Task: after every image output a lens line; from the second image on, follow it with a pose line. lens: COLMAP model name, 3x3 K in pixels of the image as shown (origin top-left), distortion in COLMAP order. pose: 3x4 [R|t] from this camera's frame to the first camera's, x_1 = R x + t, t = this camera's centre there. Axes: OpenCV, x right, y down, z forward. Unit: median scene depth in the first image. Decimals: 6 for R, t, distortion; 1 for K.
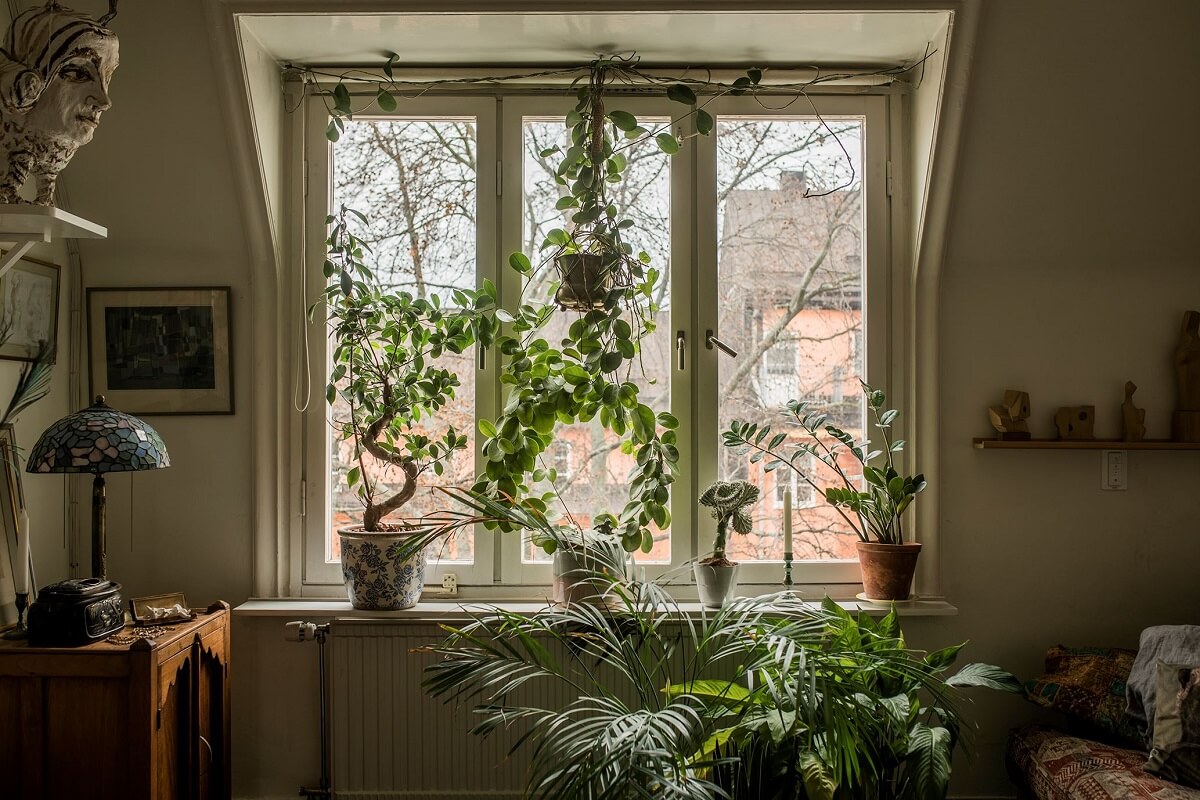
lens RADIAL K [[1172.4, 0, 600.0], [0, 1172.4, 400.0], [0, 0, 1]] dist [-0.039752, 0.038861]
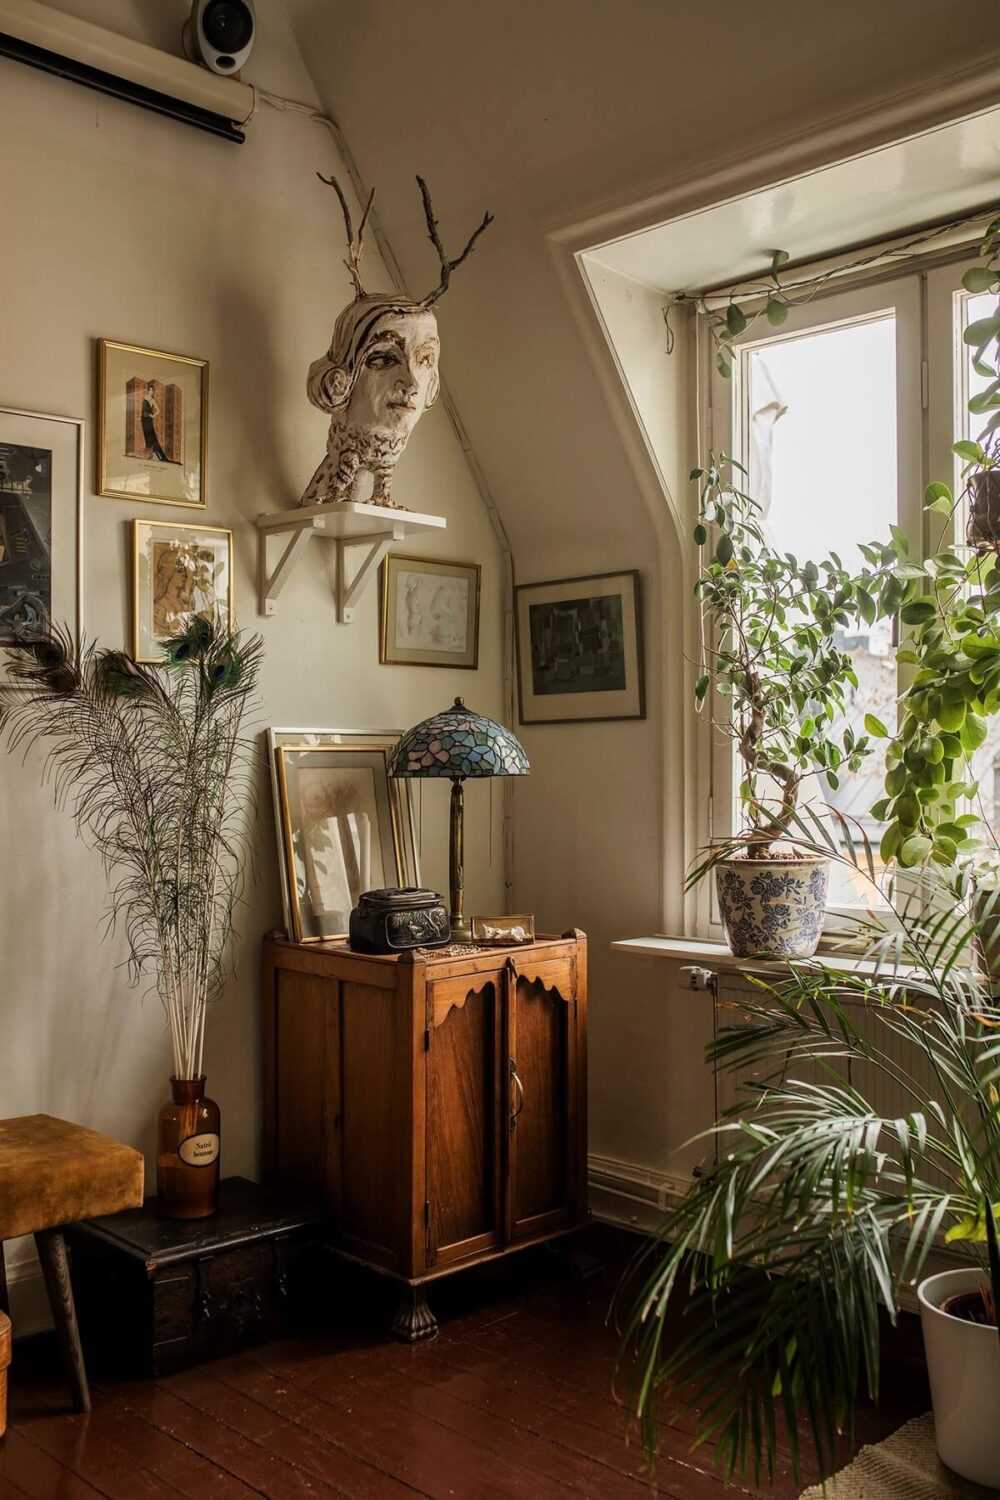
lens RADIAL K [[1465.5, 0, 533.3], [0, 1465.5, 755.7], [0, 0, 1]] dist [-0.039752, 0.038861]
pose [[0.700560, -0.011131, -0.713507, 0.425031], [0.015243, 0.999884, -0.000631, 0.041846], [0.713431, -0.010434, 0.700648, 0.206021]]
